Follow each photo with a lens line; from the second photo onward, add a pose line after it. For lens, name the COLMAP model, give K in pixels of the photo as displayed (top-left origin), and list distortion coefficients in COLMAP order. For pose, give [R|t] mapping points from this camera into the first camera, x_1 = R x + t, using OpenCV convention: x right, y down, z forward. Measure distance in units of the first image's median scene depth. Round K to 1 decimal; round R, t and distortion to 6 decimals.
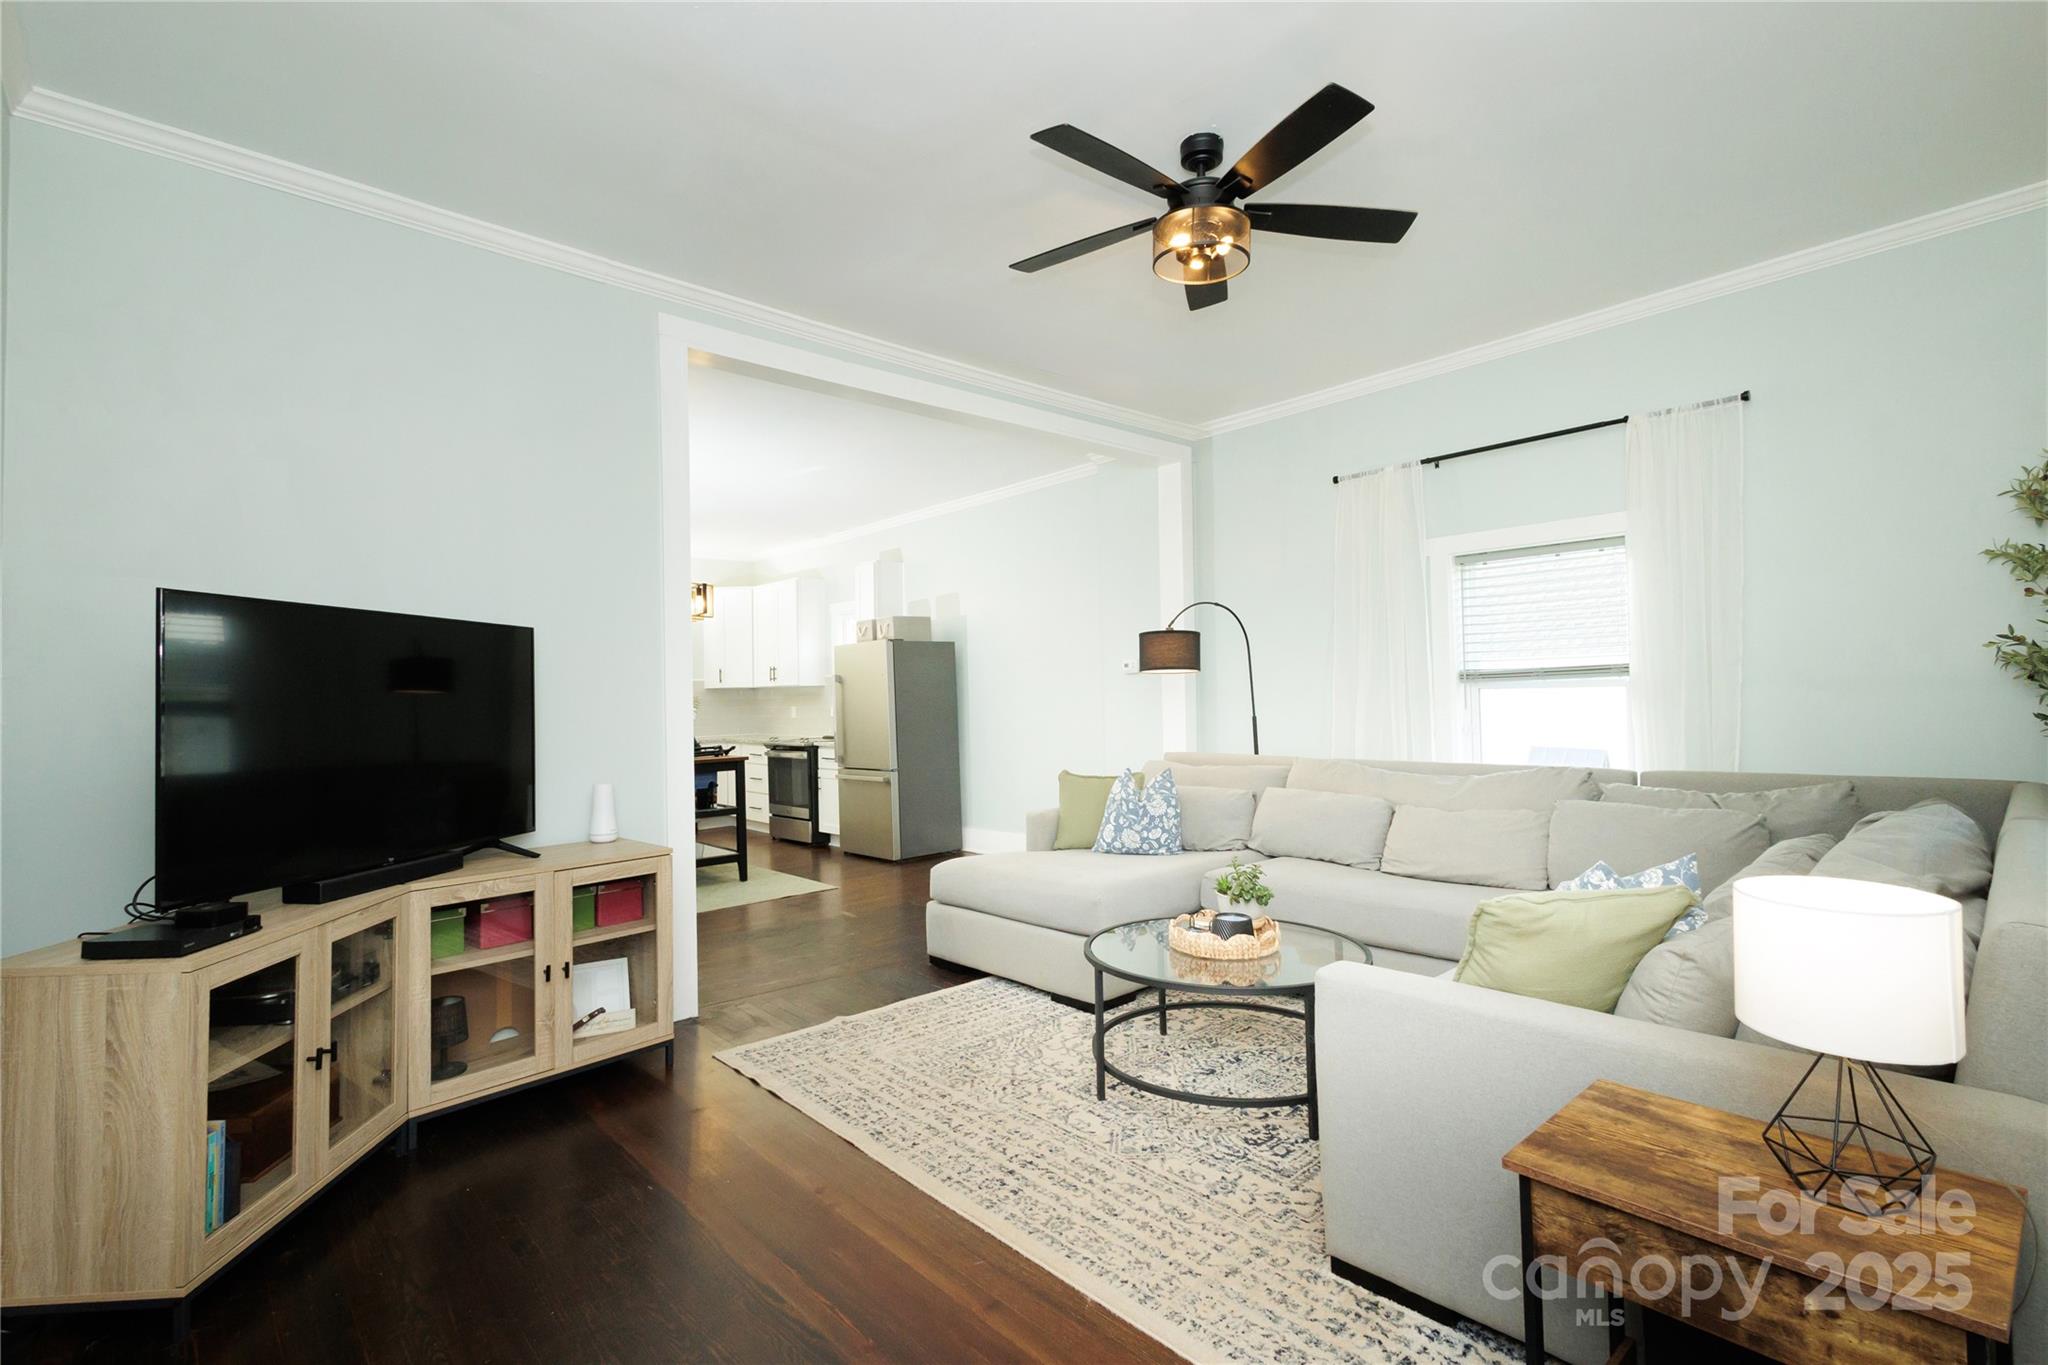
lens RADIAL K [[948.1, 0, 1021.4], [0, 948.1, 682.9], [0, 0, 1]] dist [-0.002283, -0.000123]
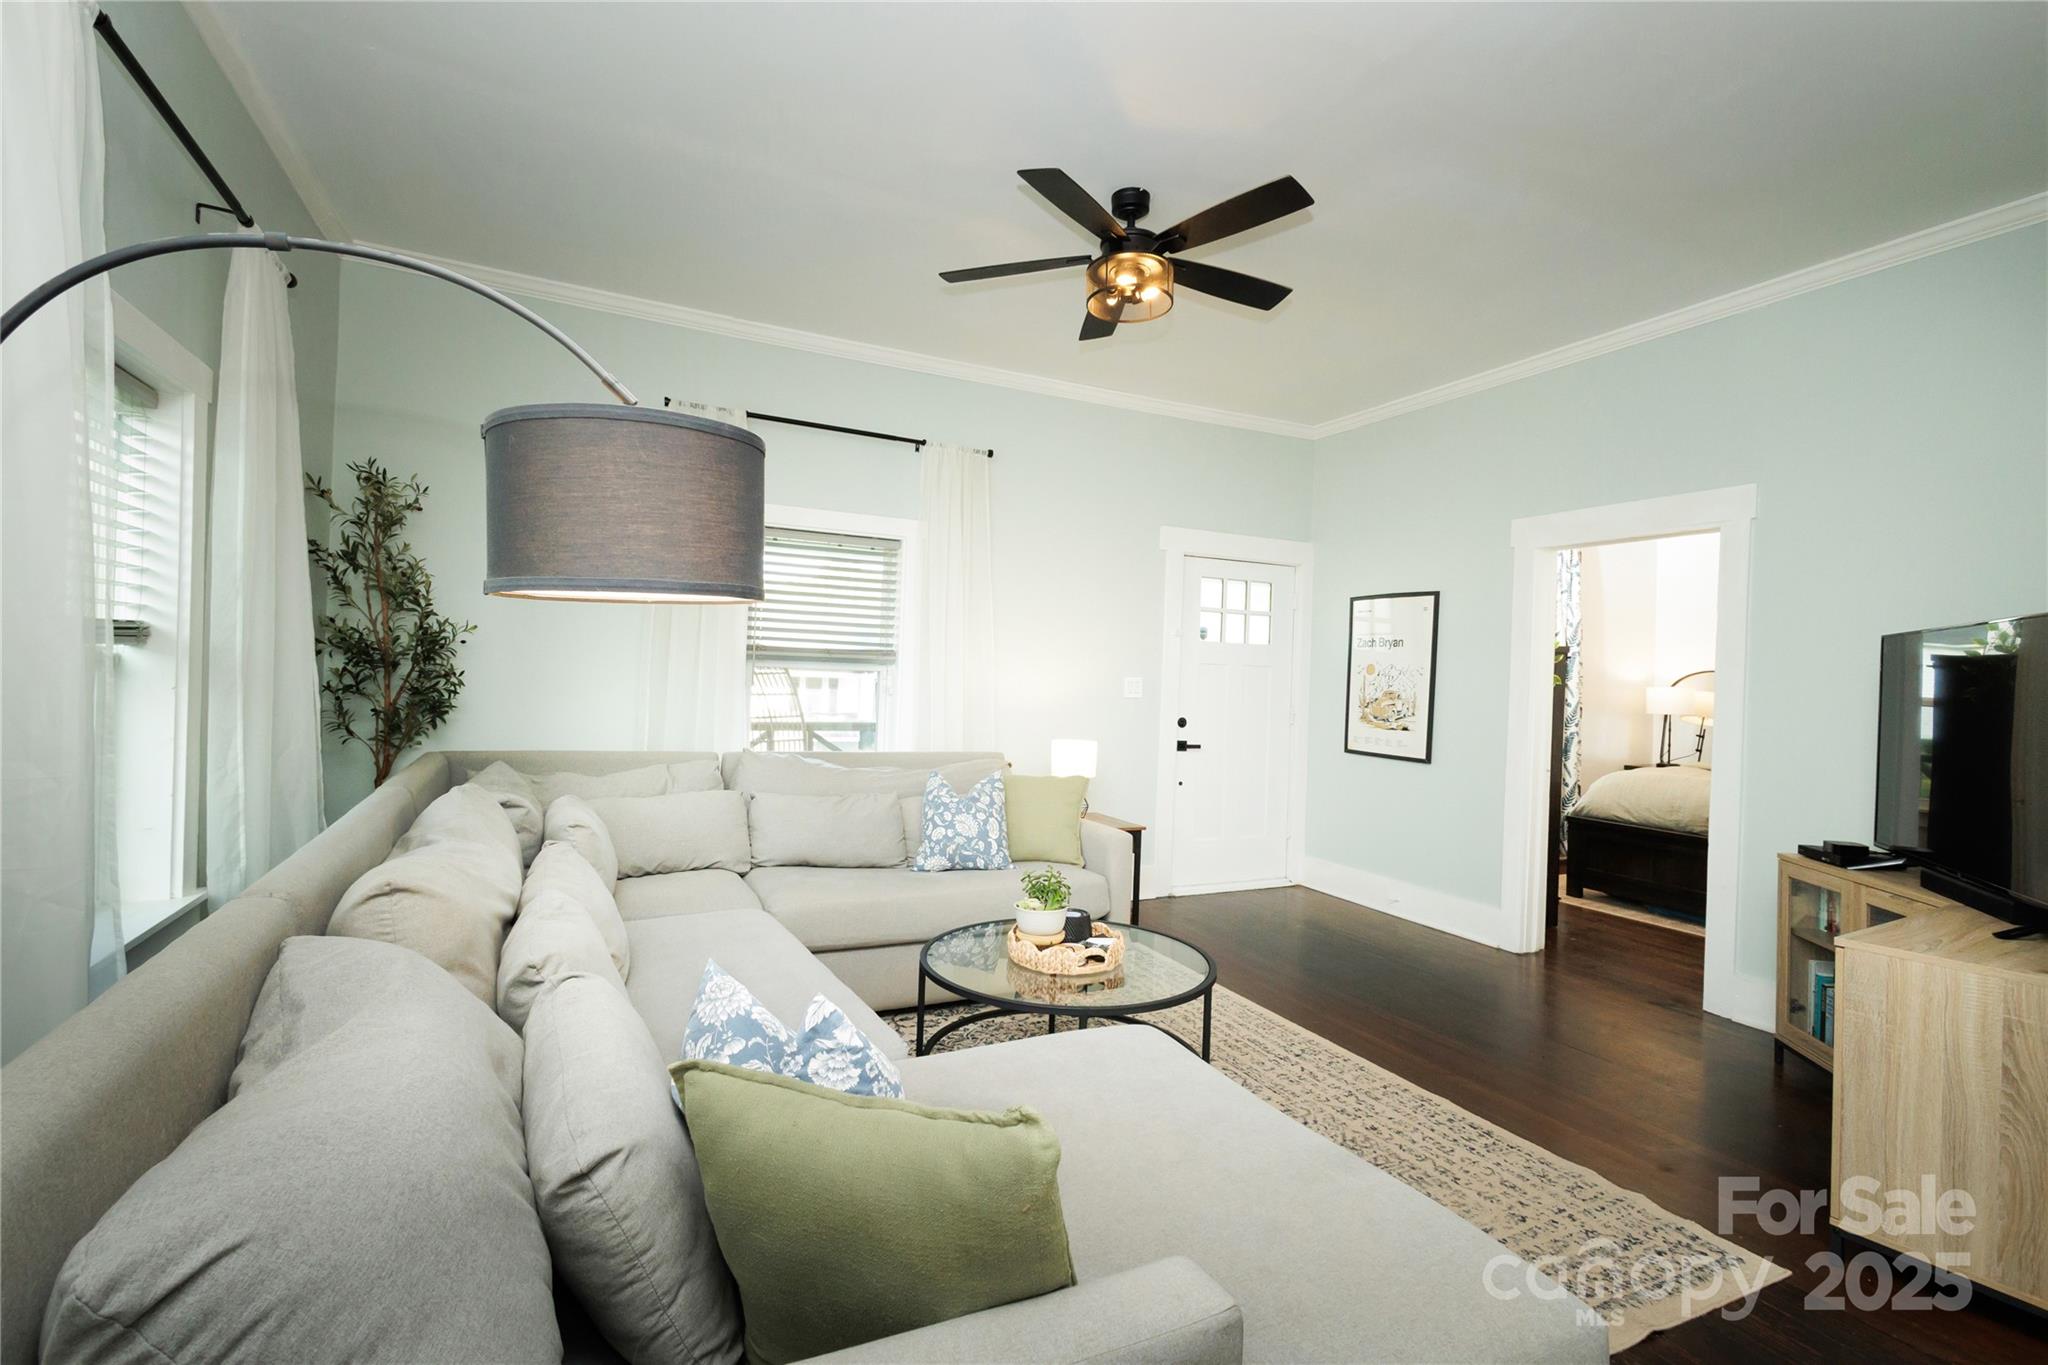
lens RADIAL K [[948.1, 0, 1021.4], [0, 948.1, 682.9], [0, 0, 1]] dist [-0.002283, -0.000123]
pose [[-0.959159, -0.023487, 0.281889, -0.003017], [-0.024987, 0.999686, -0.001728, 0.010844], [-0.281760, -0.008702, -0.959445, 2.141115]]
